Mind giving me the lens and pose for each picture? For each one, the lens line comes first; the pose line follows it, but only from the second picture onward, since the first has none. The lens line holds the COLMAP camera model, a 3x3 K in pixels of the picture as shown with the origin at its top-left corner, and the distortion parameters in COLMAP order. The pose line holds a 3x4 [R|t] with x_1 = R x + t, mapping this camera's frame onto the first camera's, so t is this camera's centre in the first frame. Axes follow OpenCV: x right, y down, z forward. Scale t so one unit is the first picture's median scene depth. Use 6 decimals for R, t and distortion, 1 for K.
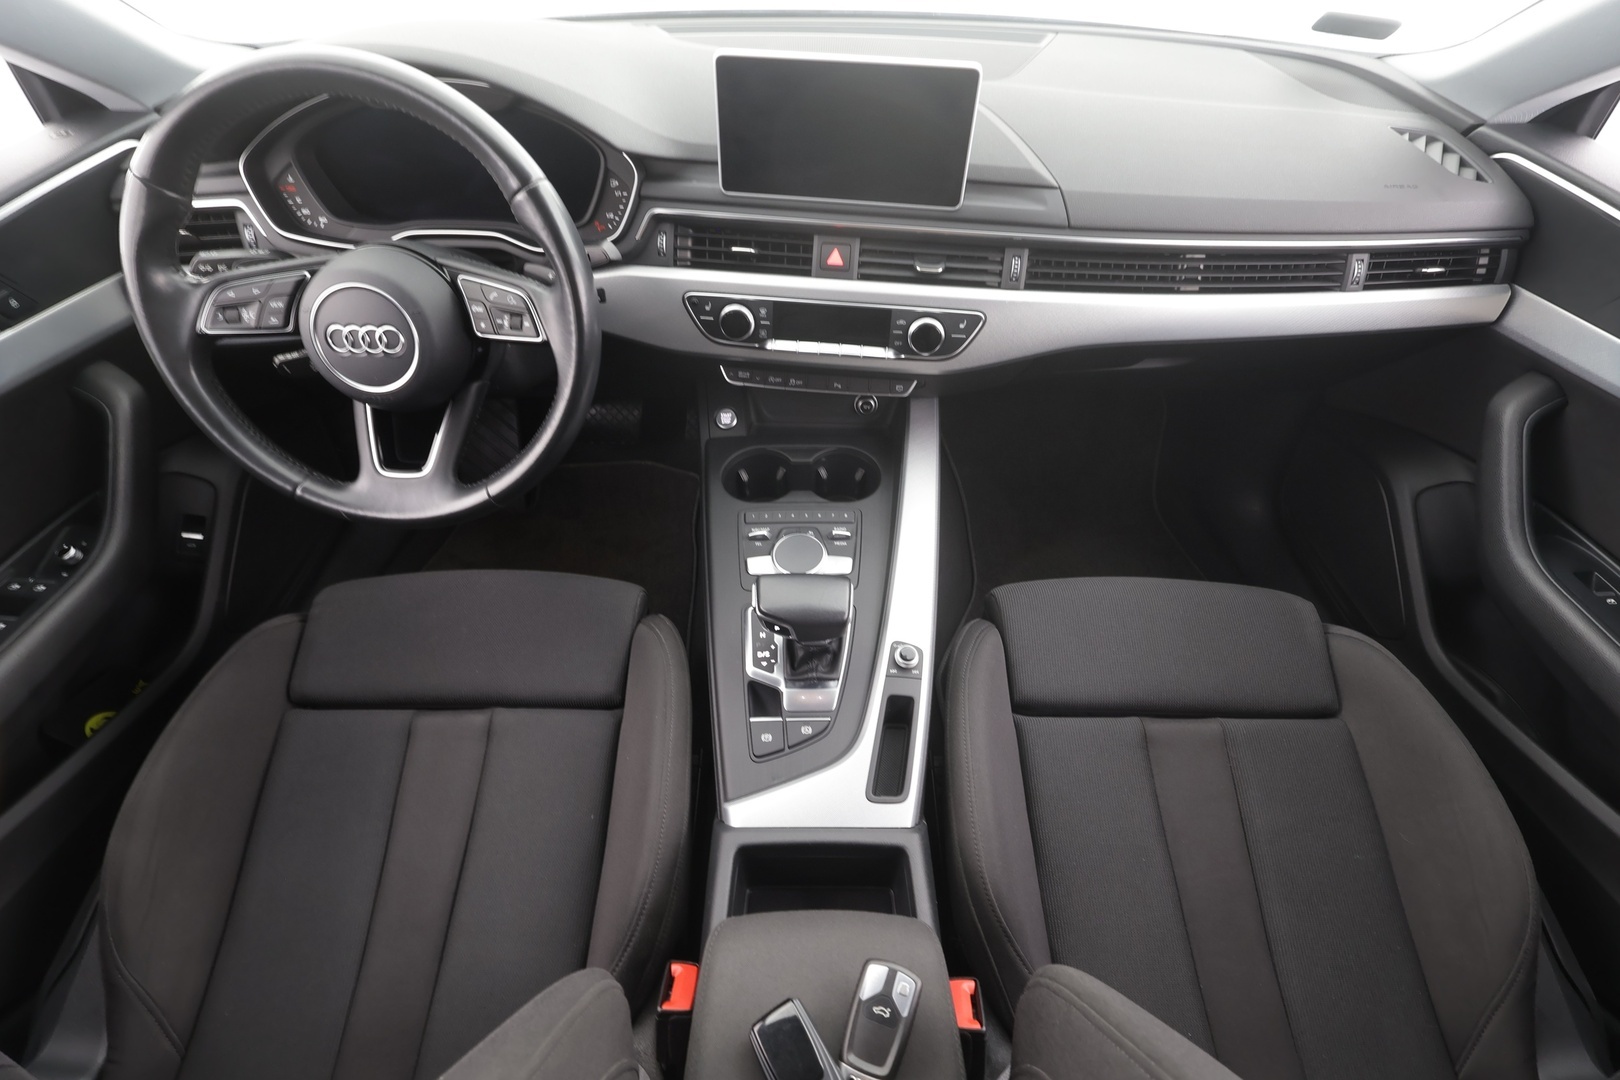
lens RADIAL K [[750.5, 0, 810.0], [0, 750.5, 540.0], [0, 0, 1]] dist [-0.000140, 0.000052]
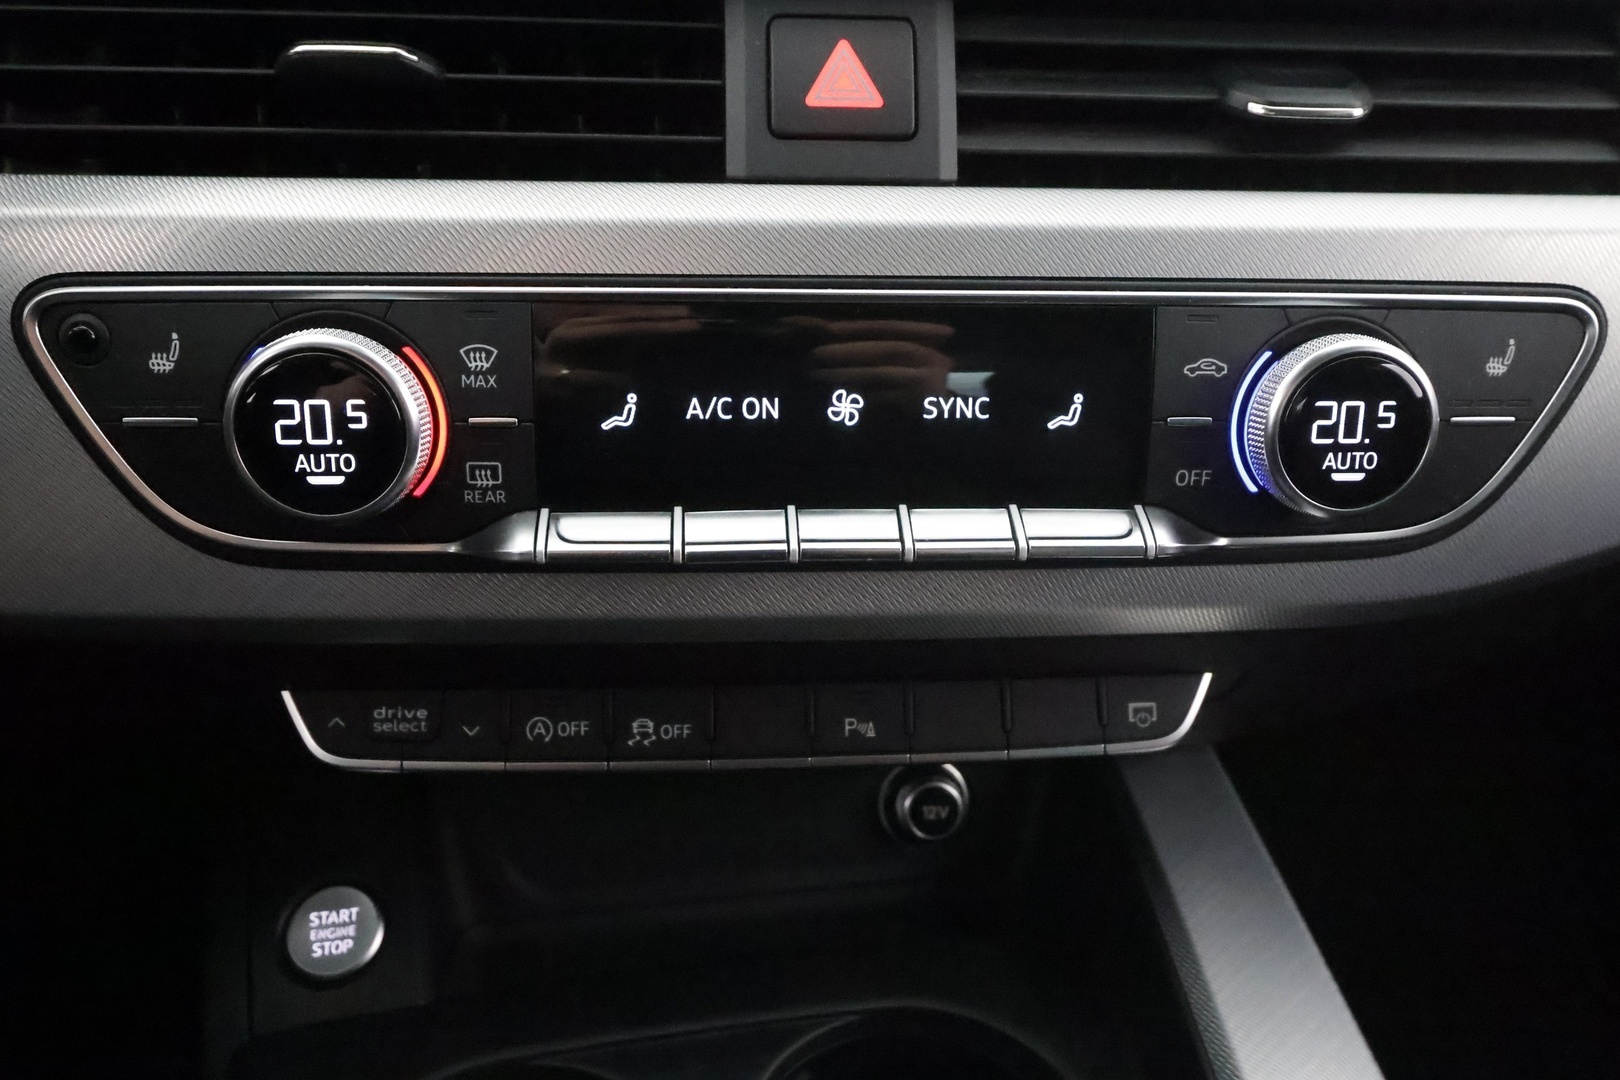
lens RADIAL K [[1302.5, 0, 810.0], [0, 1302.5, 540.0], [0, 0, 1]] dist [-0.000888, -0.001527]
pose [[0.981494, -0.066359, 0.179625, -0.042769], [0.127141, 0.927266, -0.352155, -0.139063], [-0.143192, 0.368476, 0.918543, 0.704162]]
